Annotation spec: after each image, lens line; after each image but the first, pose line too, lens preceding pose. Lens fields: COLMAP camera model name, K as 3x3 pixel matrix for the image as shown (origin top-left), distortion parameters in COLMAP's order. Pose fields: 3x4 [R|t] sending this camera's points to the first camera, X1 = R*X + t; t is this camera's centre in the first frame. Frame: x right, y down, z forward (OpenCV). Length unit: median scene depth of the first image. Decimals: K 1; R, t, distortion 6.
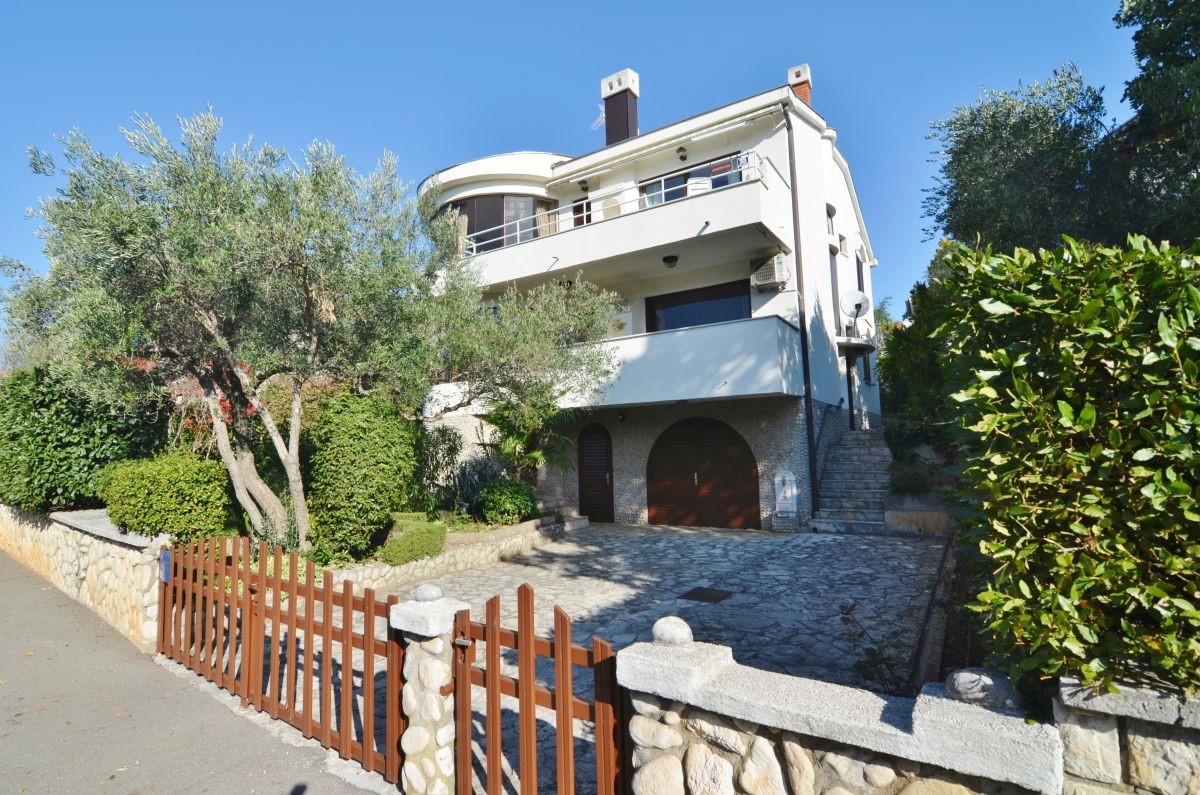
lens RADIAL K [[576.3, 0, 583.1], [0, 576.3, 391.3], [0, 0, 1]] dist [0.001058, -0.015209]
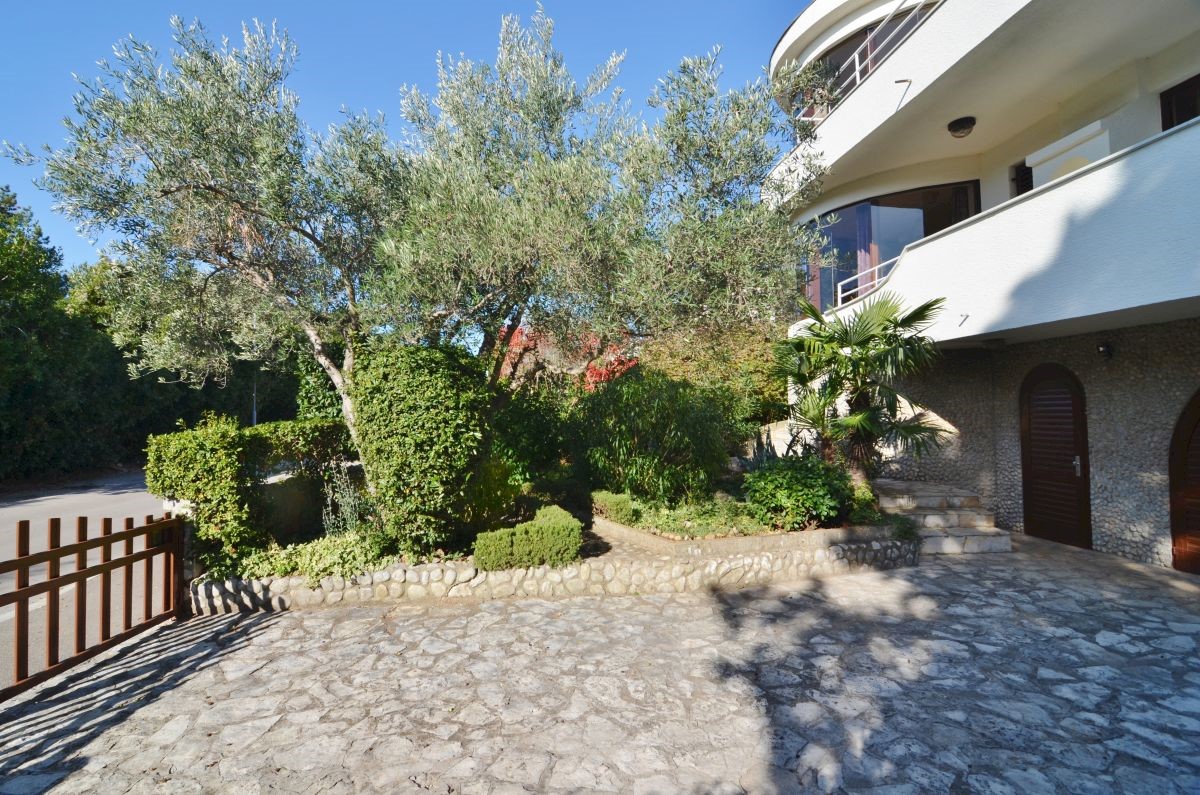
lens RADIAL K [[576.3, 0, 583.1], [0, 576.3, 391.3], [0, 0, 1]] dist [0.001058, -0.015209]
pose [[0.640177, -0.004308, -0.768216, 0.159786], [0.067657, 0.996415, 0.050793, 0.028284], [0.765243, -0.084491, 0.638173, 0.346499]]
